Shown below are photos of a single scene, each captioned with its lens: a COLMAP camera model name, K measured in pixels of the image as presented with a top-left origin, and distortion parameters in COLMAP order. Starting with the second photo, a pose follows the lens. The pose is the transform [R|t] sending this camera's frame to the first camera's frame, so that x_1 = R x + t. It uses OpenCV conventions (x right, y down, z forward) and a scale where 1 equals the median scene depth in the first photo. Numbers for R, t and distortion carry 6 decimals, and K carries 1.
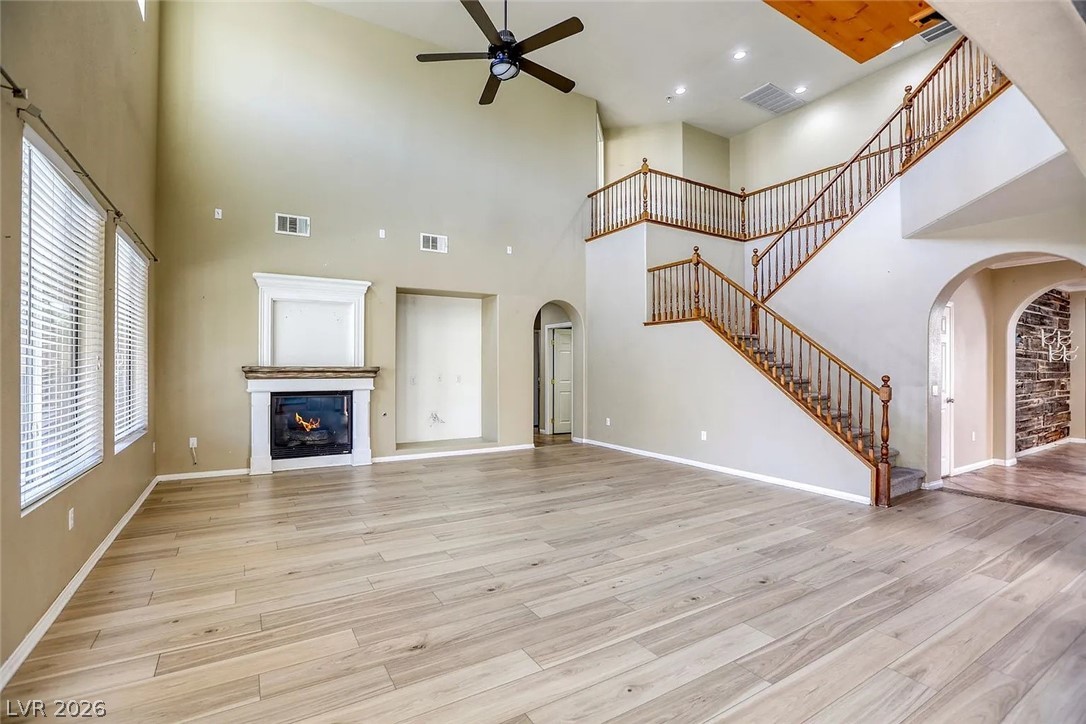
lens RADIAL K [[509.9, 0, 540.0], [0, 509.9, 362.4], [0, 0, 1]] dist [-0.035305, 0.010781]
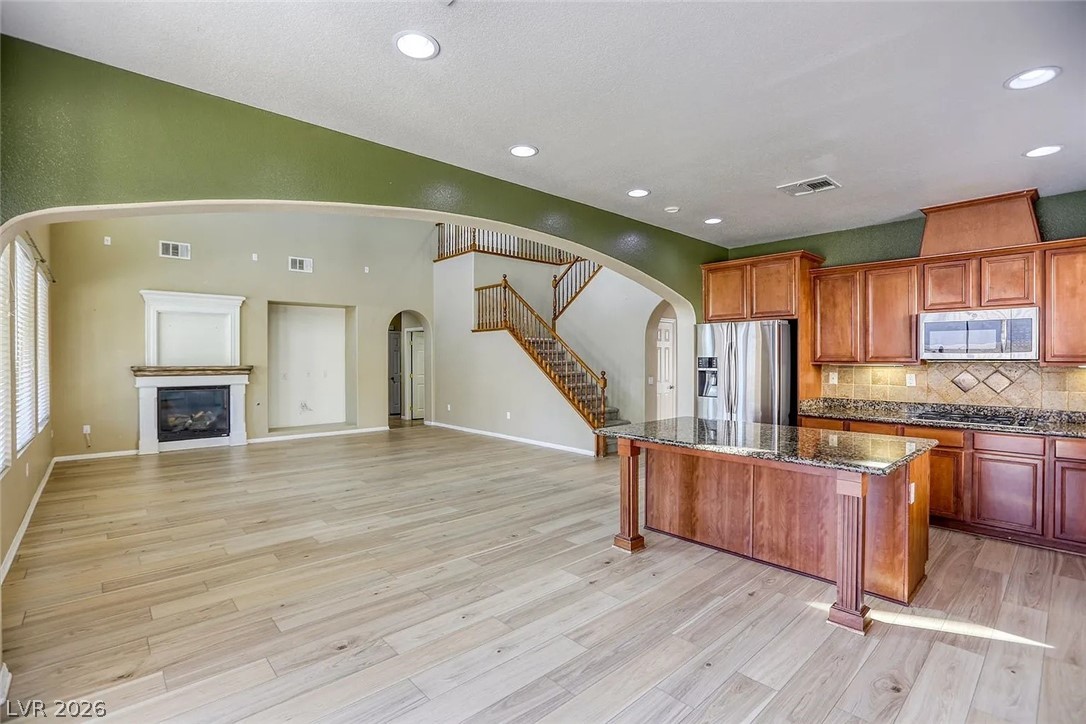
lens RADIAL K [[509.9, 0, 535.7], [0, 509.9, 360.6], [0, 0, 1]] dist [-0.035305, 0.010781]
pose [[0.983305, -0.004356, 0.181911, 0.152724], [0.002132, 0.999921, 0.012423, -0.019239], [-0.181951, -0.011828, 0.983236, -0.370508]]
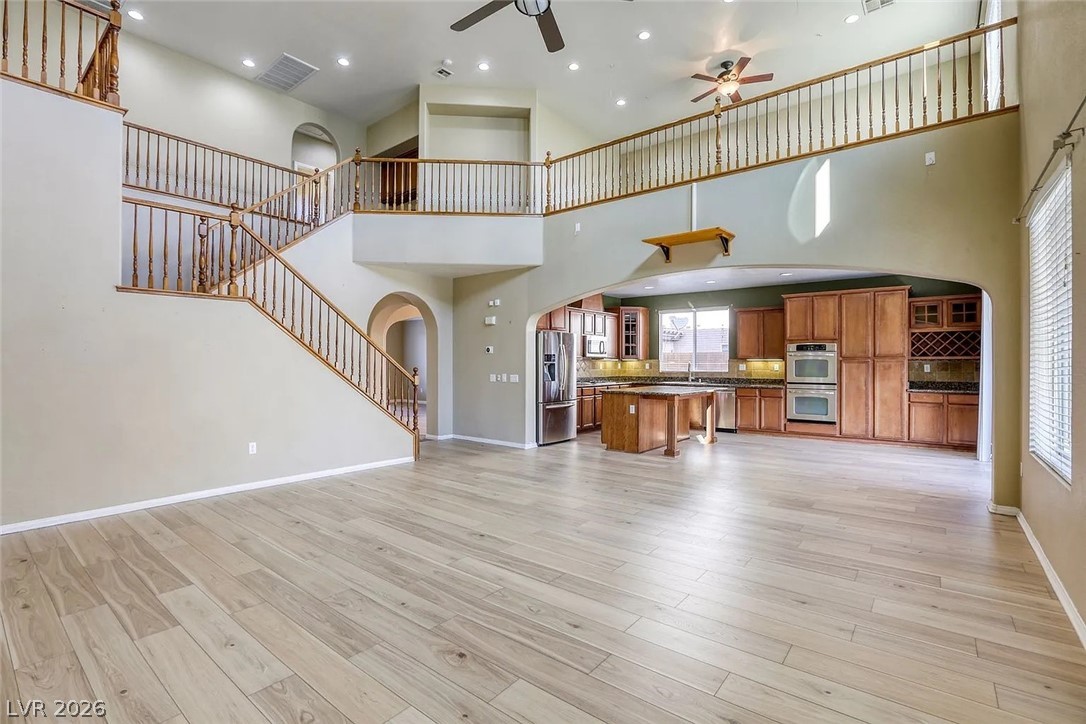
lens RADIAL K [[506.4, 0, 532.2], [0, 506.4, 360.7], [0, 0, 1]] dist [-0.032205, 0.001339]
pose [[-0.341306, -0.002196, 0.939950, -0.587504], [-0.009700, 0.999952, -0.001186, 0.004198], [-0.939902, -0.009522, -0.341311, 0.893648]]
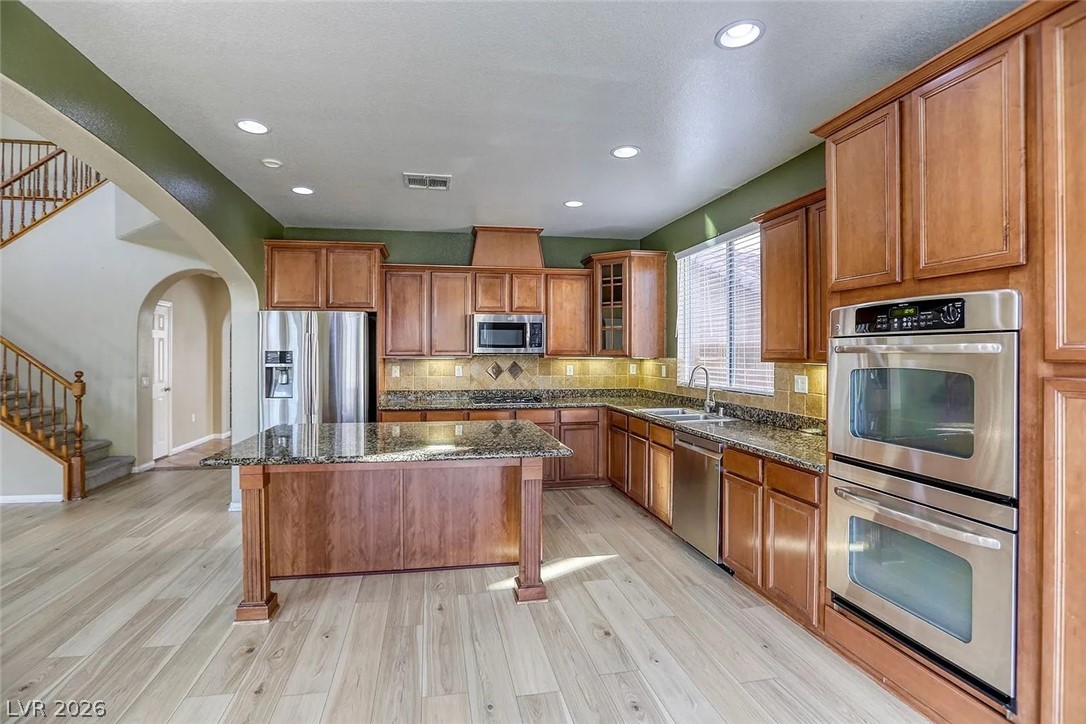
lens RADIAL K [[509.9, 0, 543.8], [0, 509.9, 353.1], [0, 0, 1]] dist [-0.035305, 0.010781]
pose [[0.361765, -0.004917, 0.932256, 0.063938], [-0.006514, 0.999948, 0.007802, -0.018525], [-0.932246, -0.008895, 0.361715, -0.187357]]
